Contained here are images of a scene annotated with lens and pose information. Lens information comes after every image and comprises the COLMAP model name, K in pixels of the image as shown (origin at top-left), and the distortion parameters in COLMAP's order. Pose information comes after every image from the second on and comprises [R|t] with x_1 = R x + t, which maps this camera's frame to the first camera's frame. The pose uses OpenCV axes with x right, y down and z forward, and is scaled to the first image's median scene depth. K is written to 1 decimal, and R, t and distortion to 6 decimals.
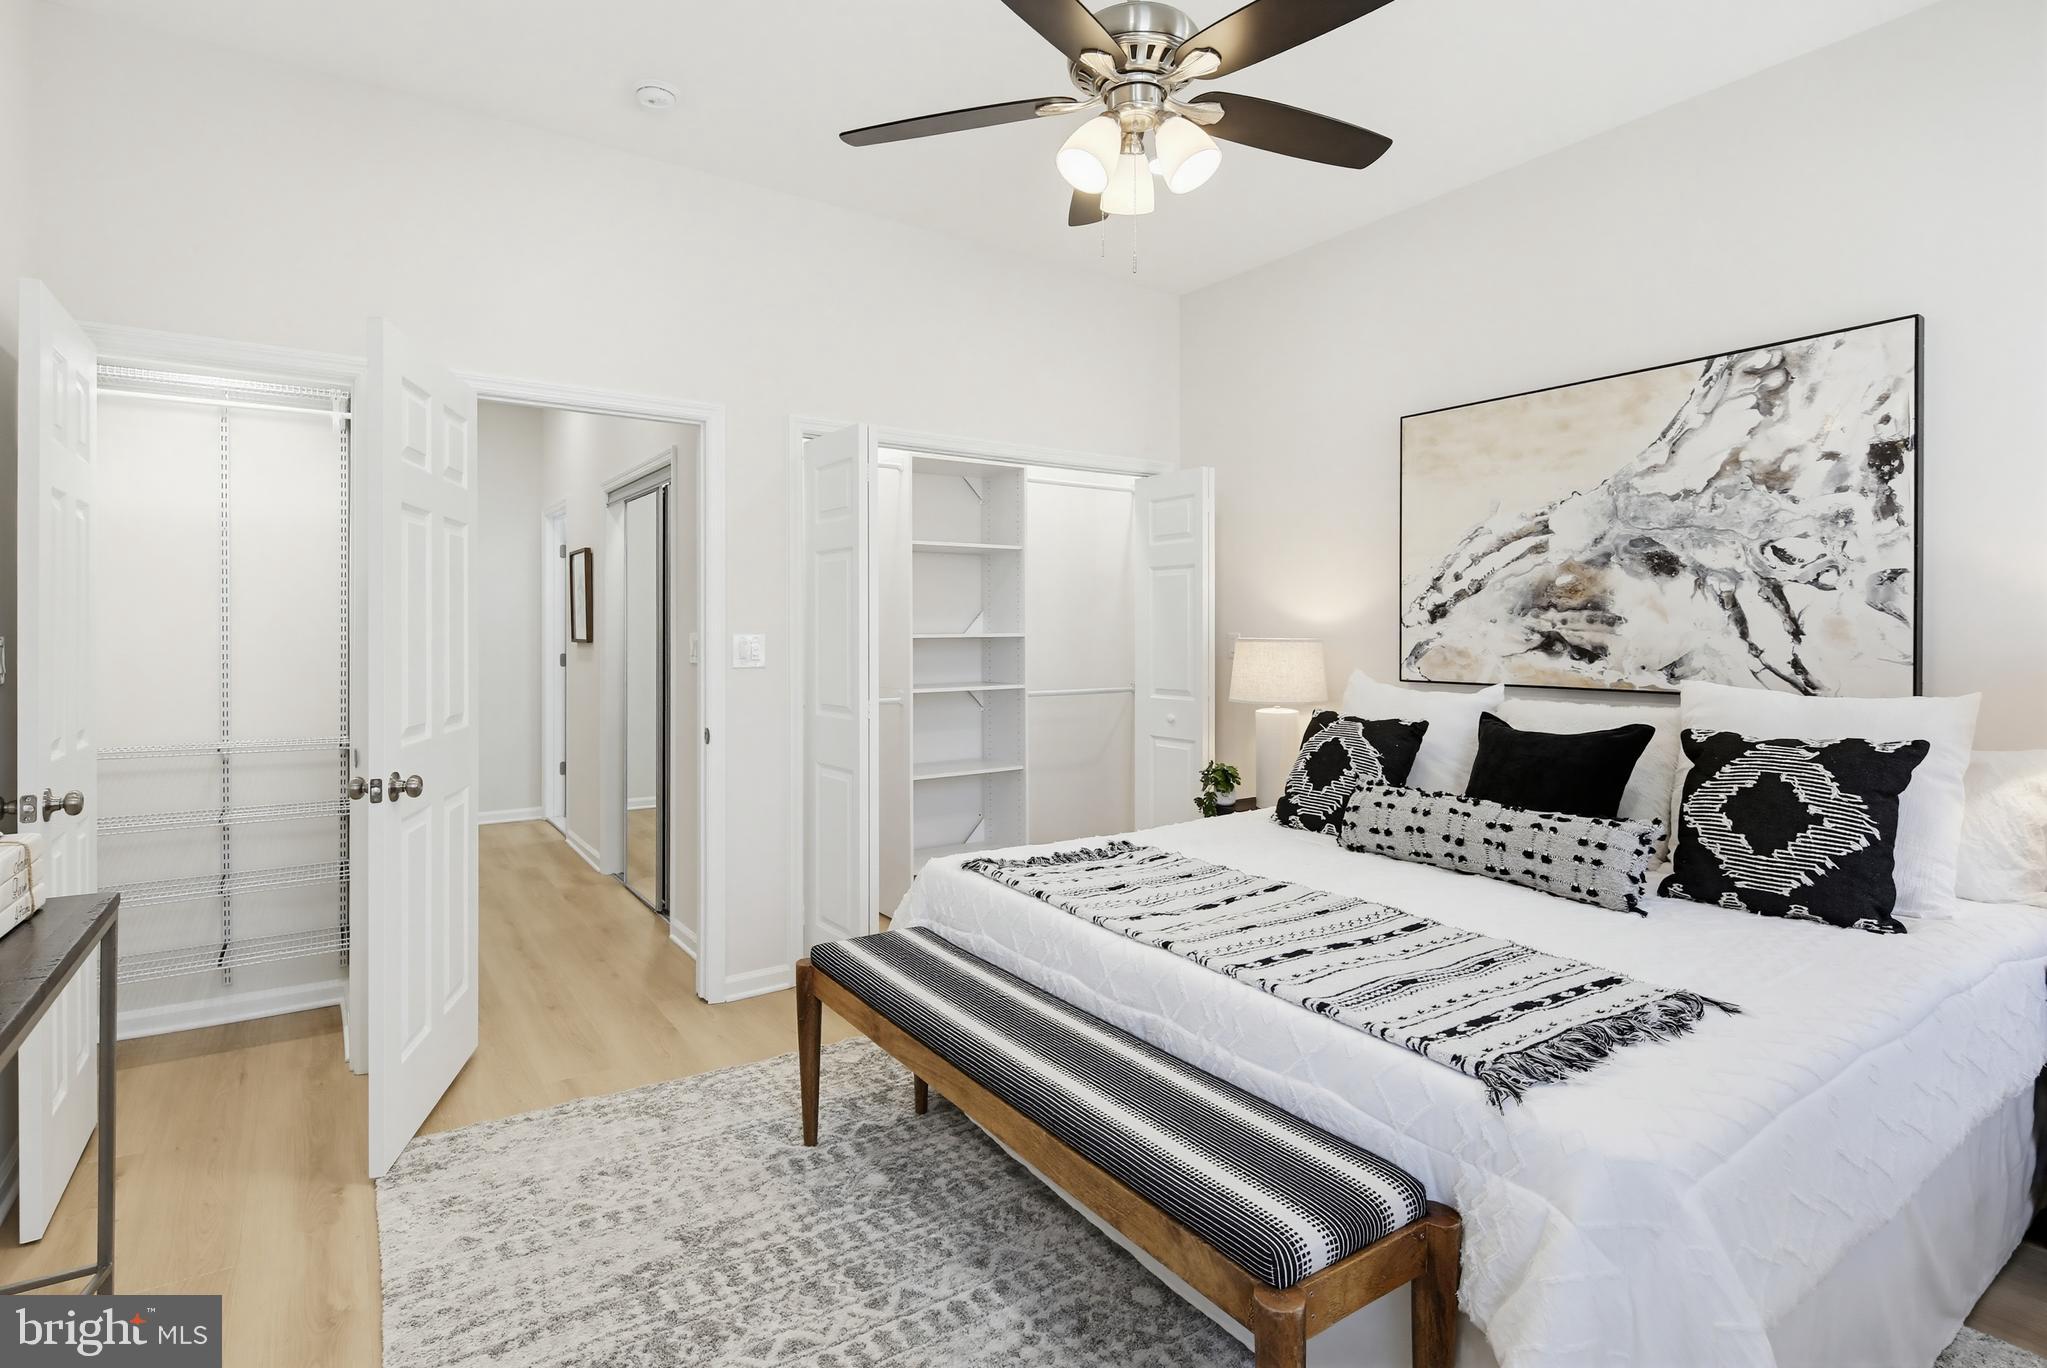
lens RADIAL K [[1009.2, 0, 1008.7], [0, 1009.2, 636.6], [0, 0, 1]] dist [0.005248, -0.006422]
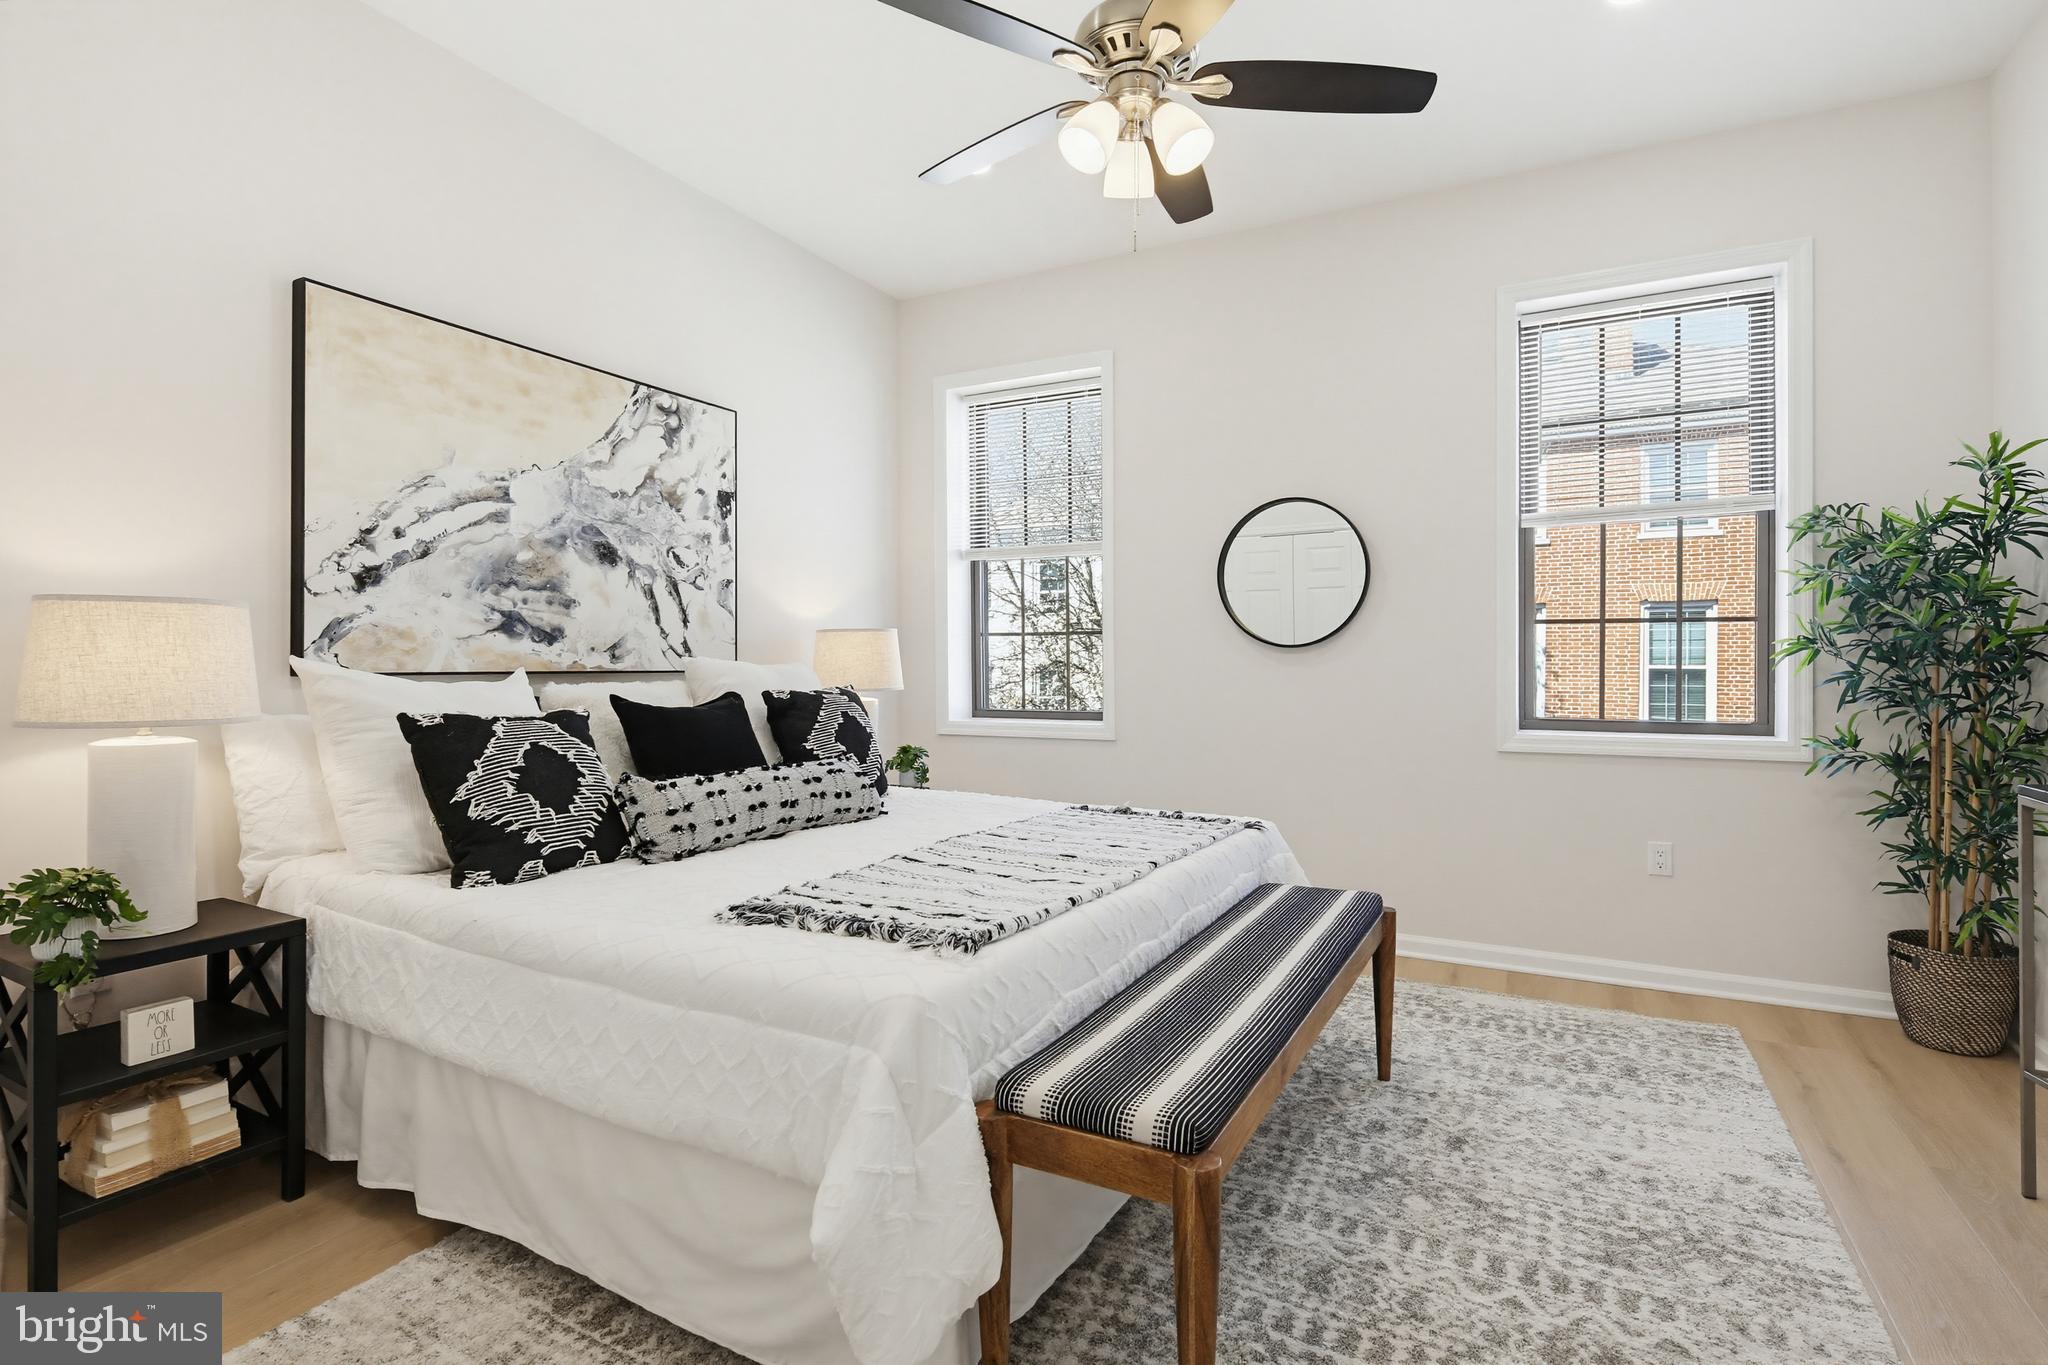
lens RADIAL K [[1006.0, 0, 1027.5], [0, 1006.0, 671.0], [0, 0, 1]] dist [-0.000120, -0.000189]
pose [[-0.477909, -0.002603, 0.878405, -0.595984], [0.008713, 0.999932, 0.007703, 0.057129], [-0.878366, 0.011335, -0.477854, 1.277419]]
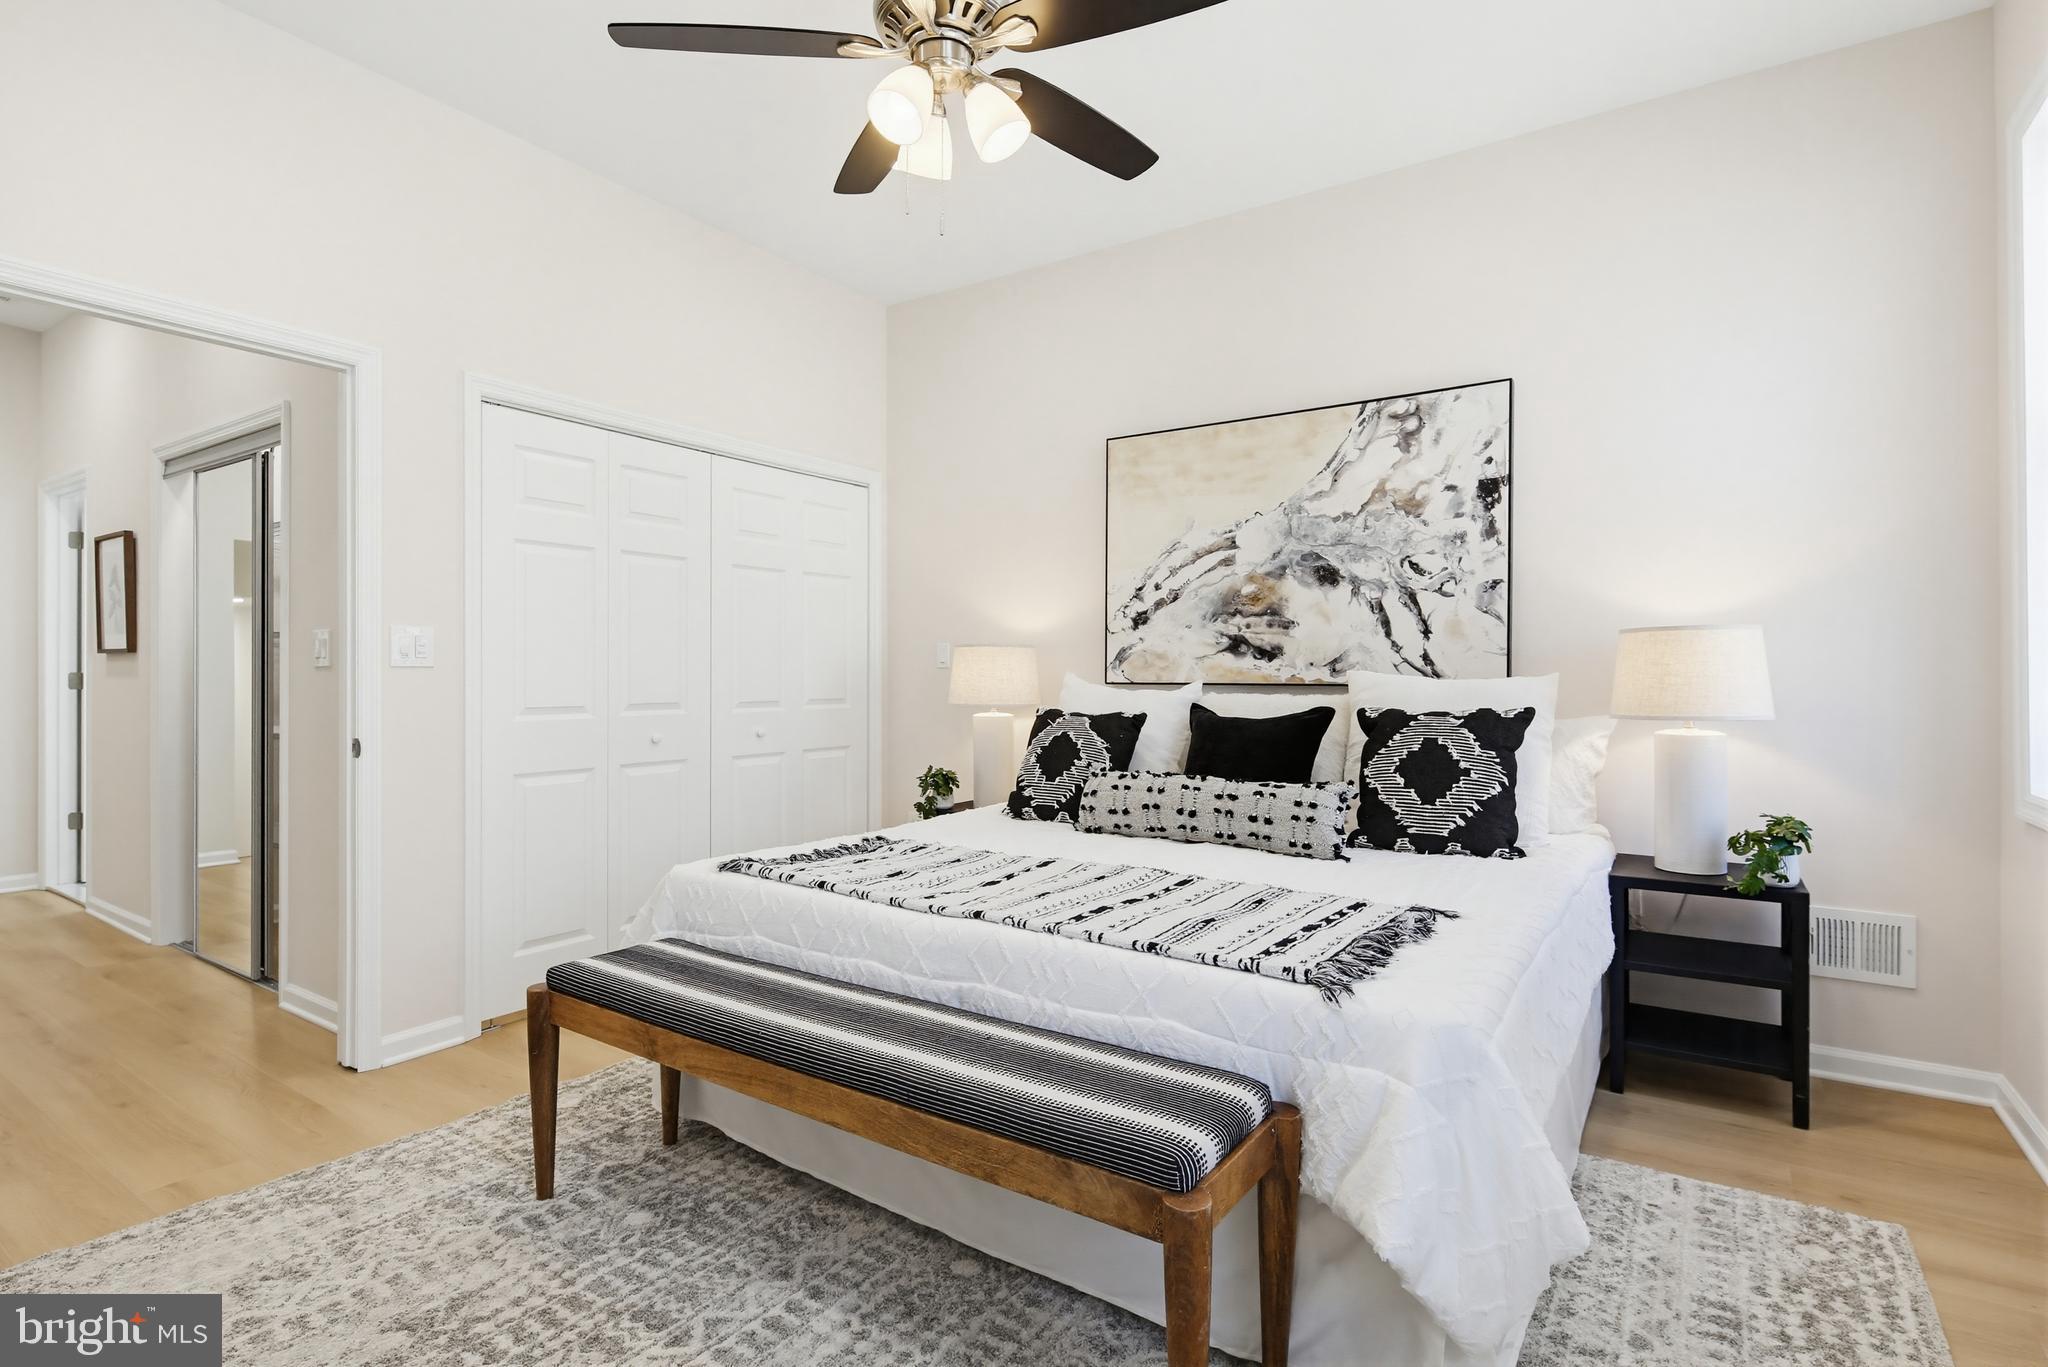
lens RADIAL K [[1003.5, 0, 1024.0], [0, 1003.5, 683.5], [0, 0, 1]] dist [-0.000194, -0.002347]
pose [[0.929570, -0.000591, 0.368644, -0.126411], [-0.000855, 0.999993, 0.003759, 0.056698], [-0.368643, -0.003809, 0.929563, 0.050139]]
